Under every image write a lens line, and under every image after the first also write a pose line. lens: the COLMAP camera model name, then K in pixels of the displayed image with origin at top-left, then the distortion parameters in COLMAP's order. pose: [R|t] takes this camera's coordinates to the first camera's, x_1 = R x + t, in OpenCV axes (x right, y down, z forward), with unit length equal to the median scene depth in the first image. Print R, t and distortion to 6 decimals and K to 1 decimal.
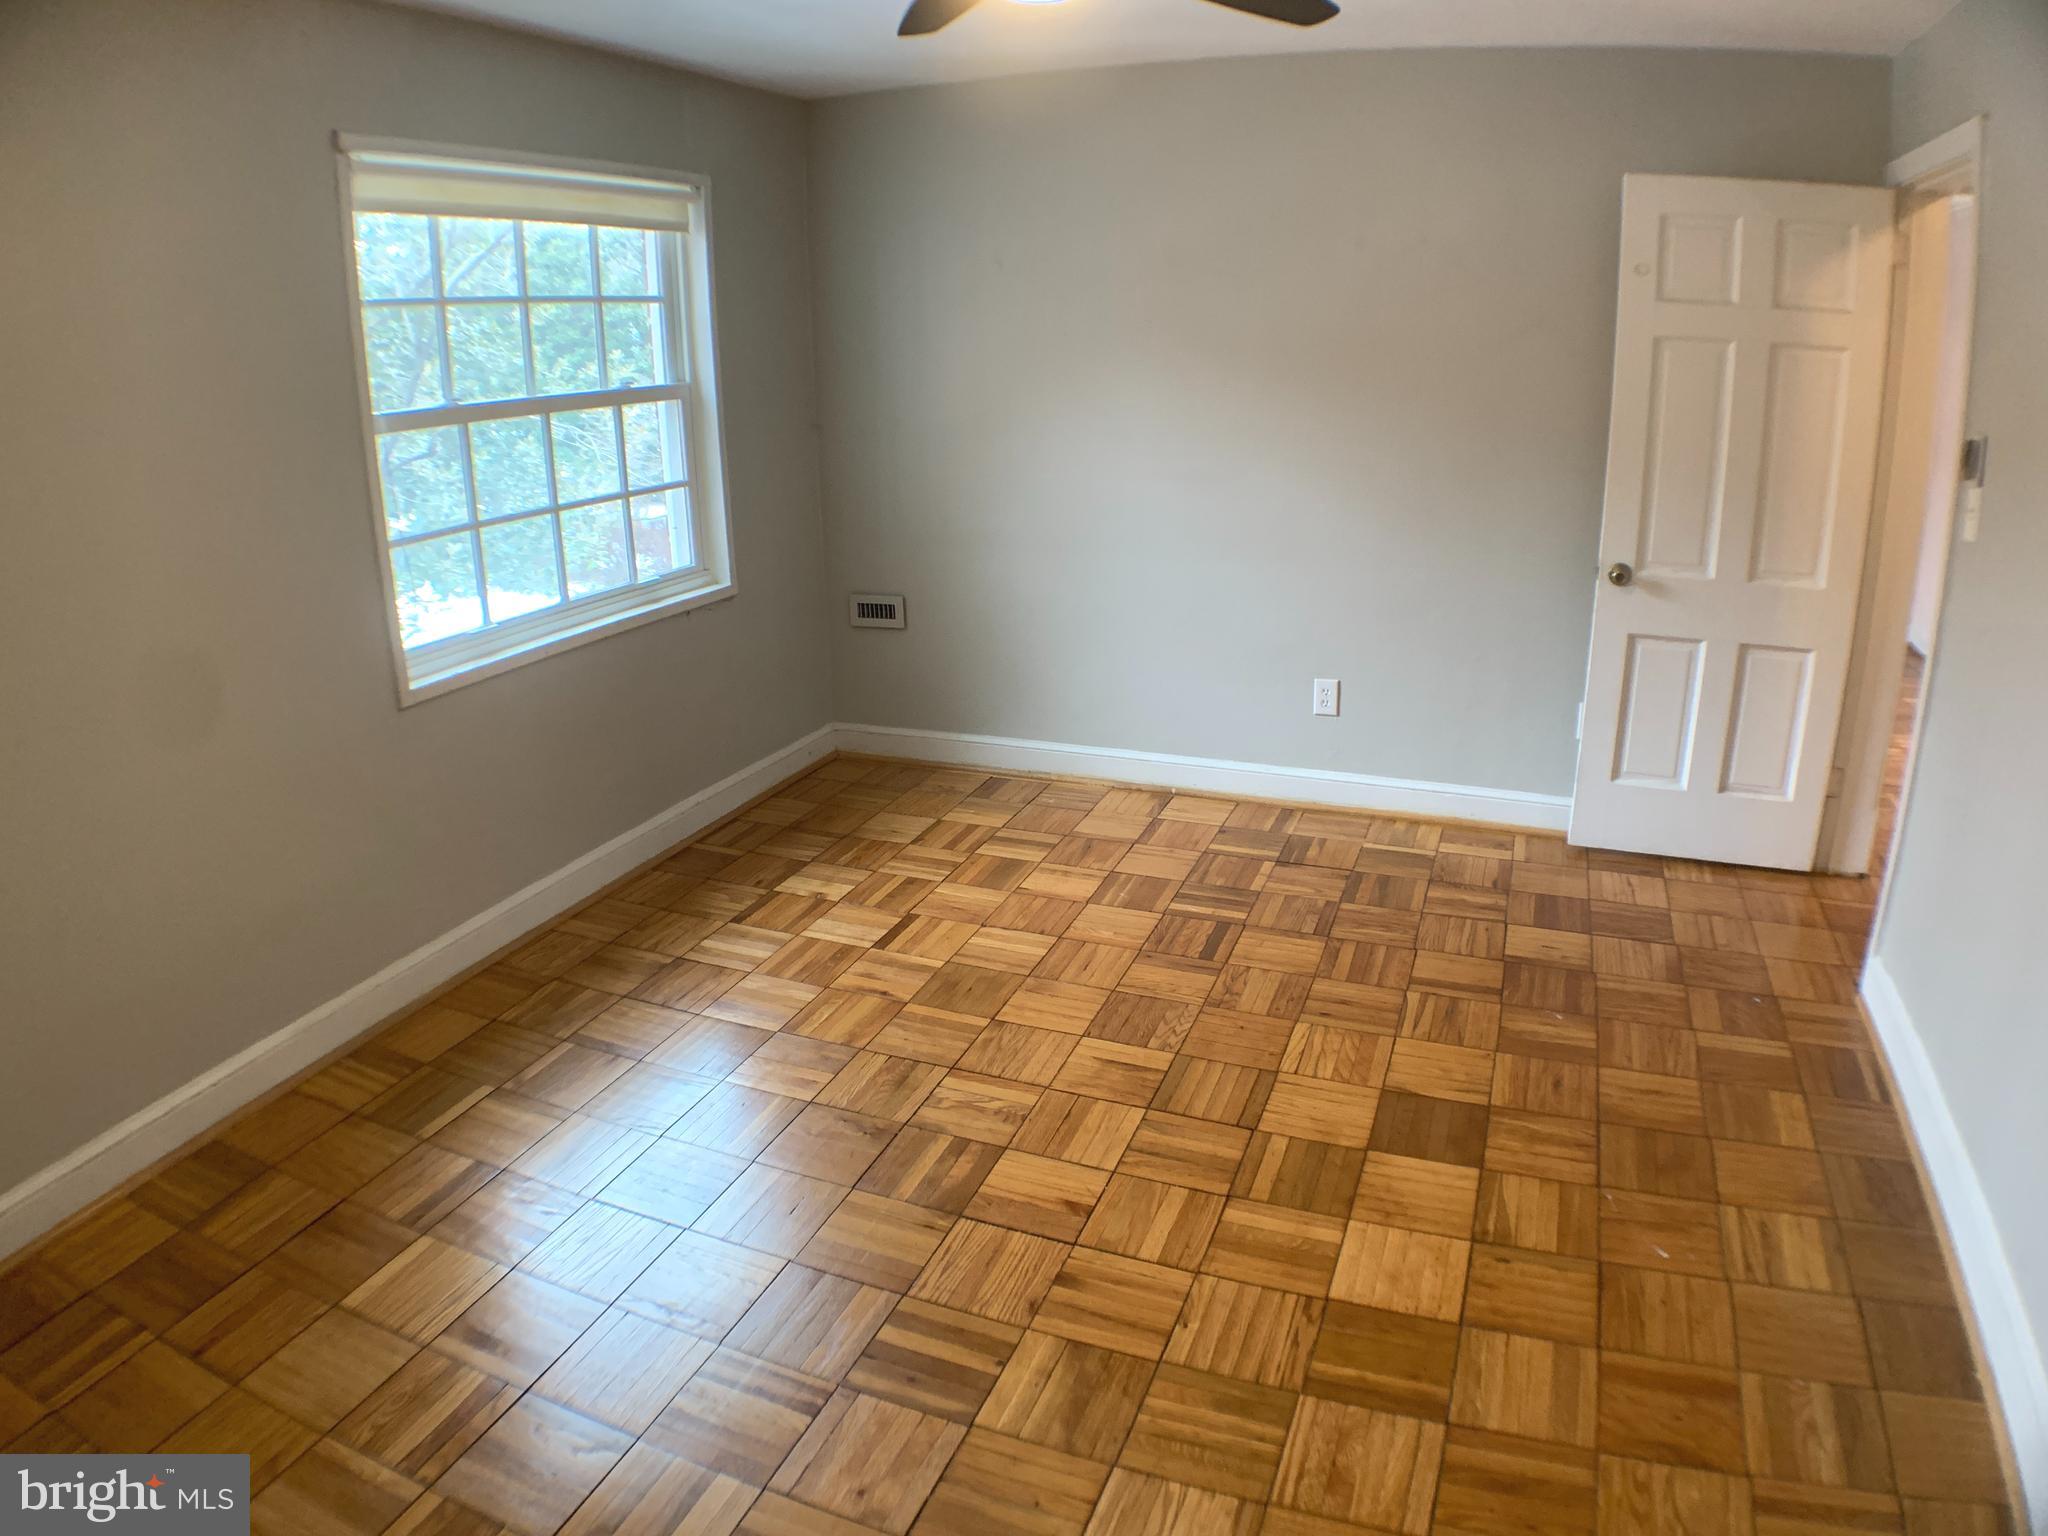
lens RADIAL K [[1326.2, 0, 1024.0], [0, 1326.2, 768.0], [0, 0, 1]] dist [-0.150912, 0.000018]
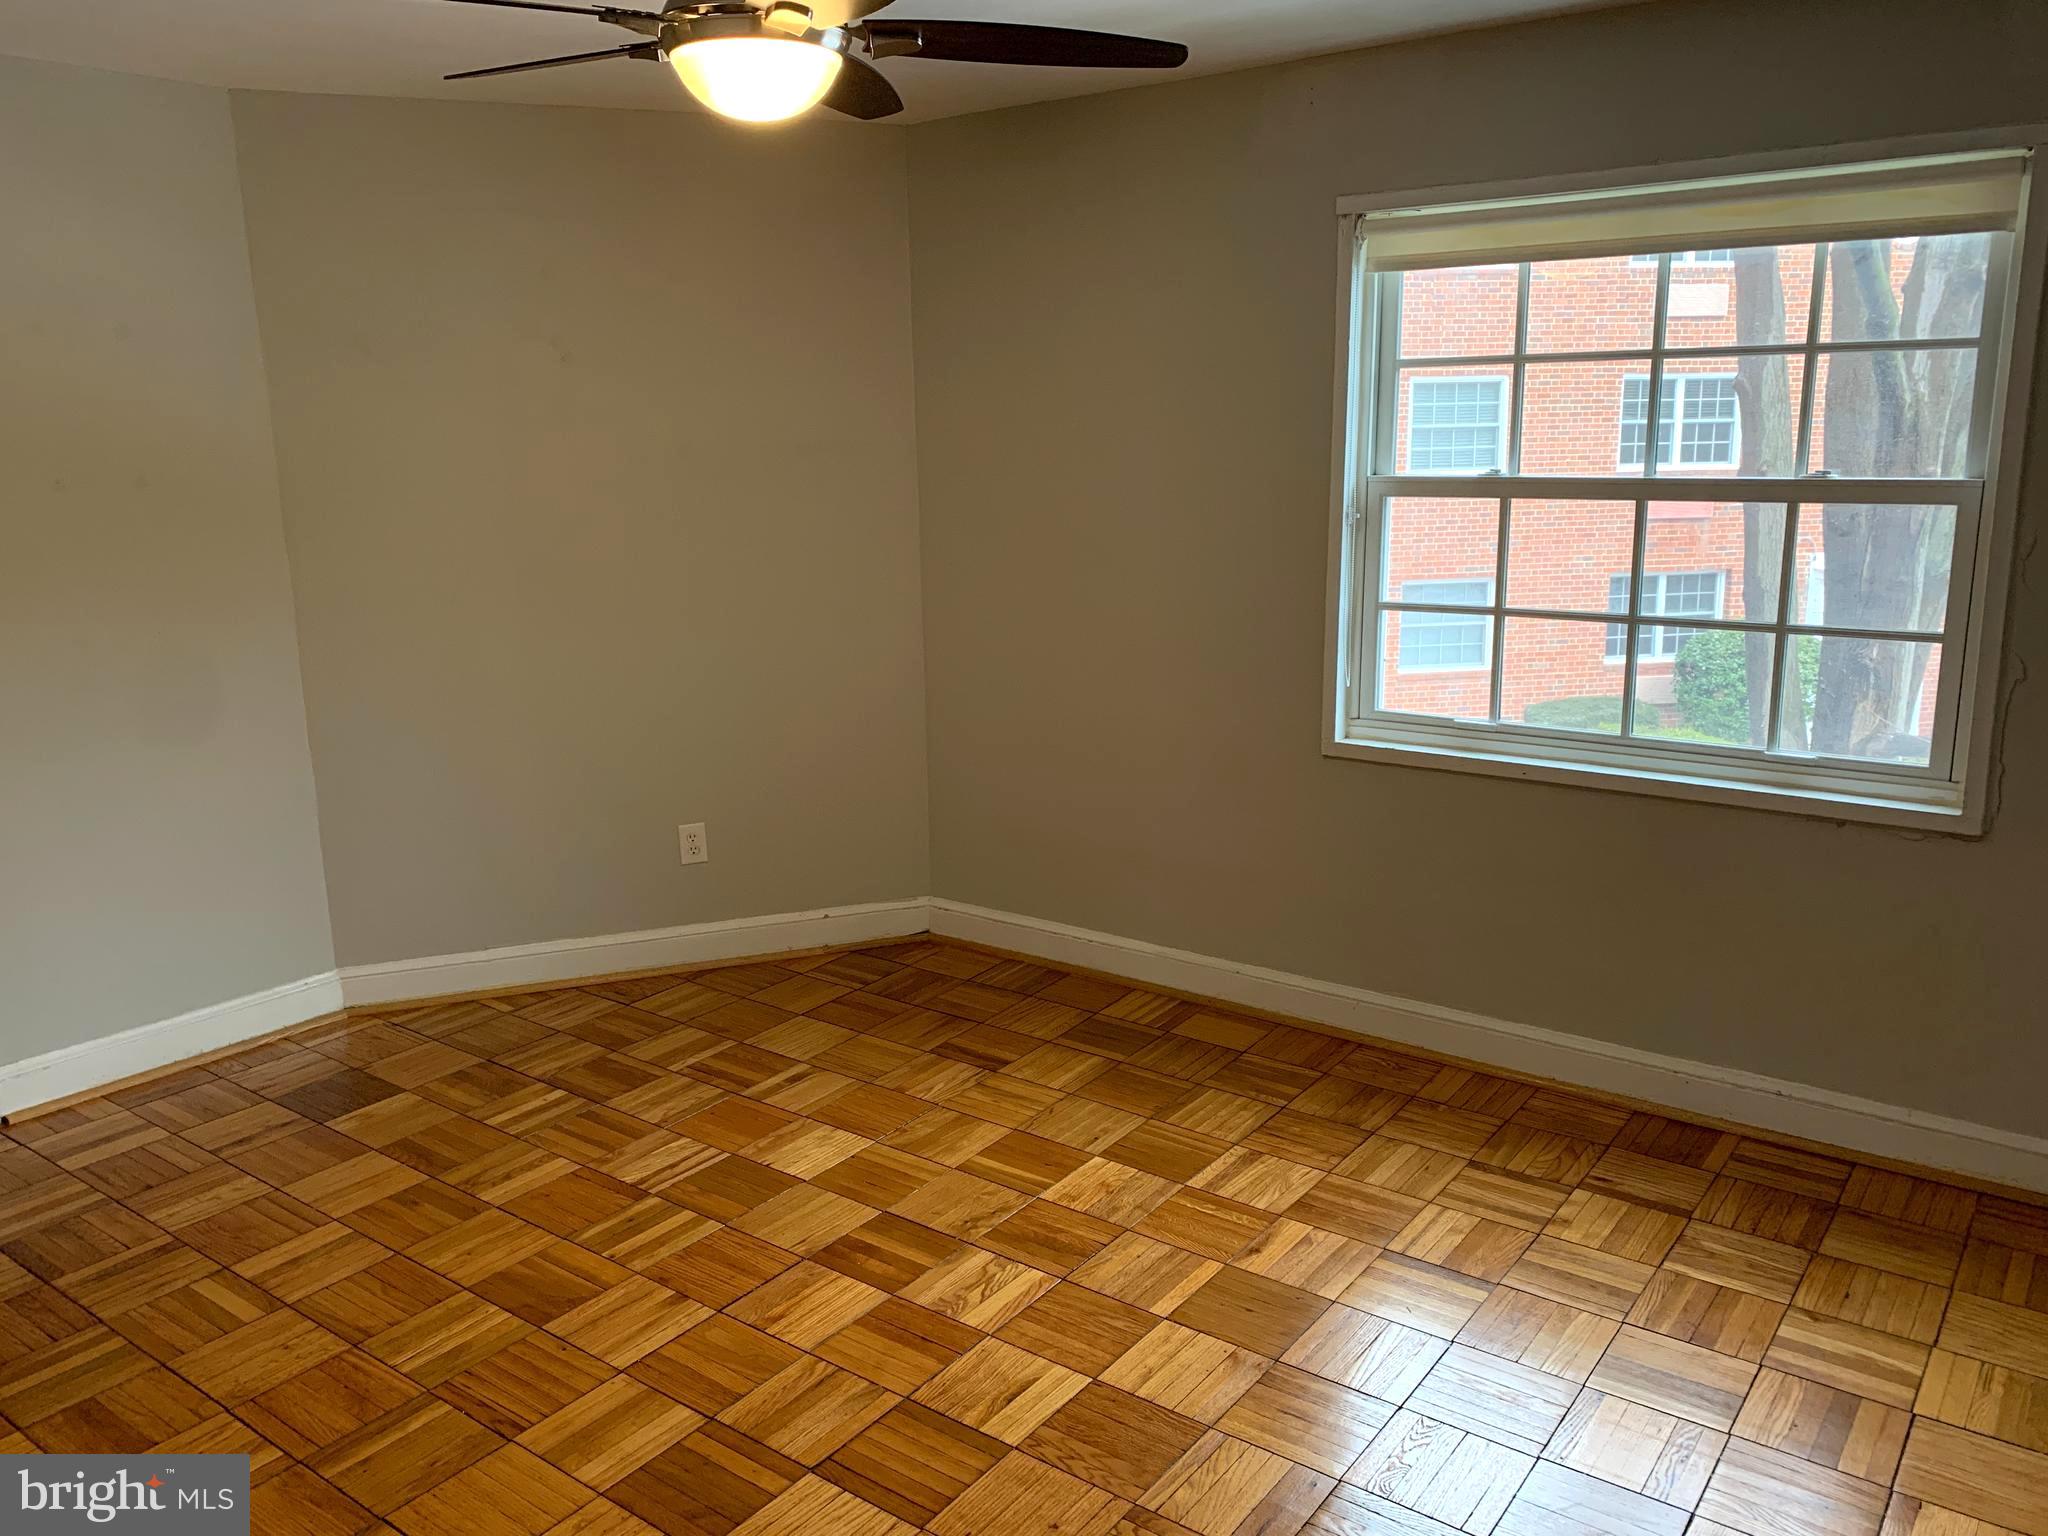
lens RADIAL K [[1648.3, 0, 1004.0], [0, 1648.3, 772.8], [0, 0, 1]] dist [0.005710, 0.075407]
pose [[-0.294219, 0.239085, -0.925350, 0.816678], [-0.269904, 0.908010, 0.320422, -0.380749], [0.916835, 0.344030, -0.202624, 0.993964]]
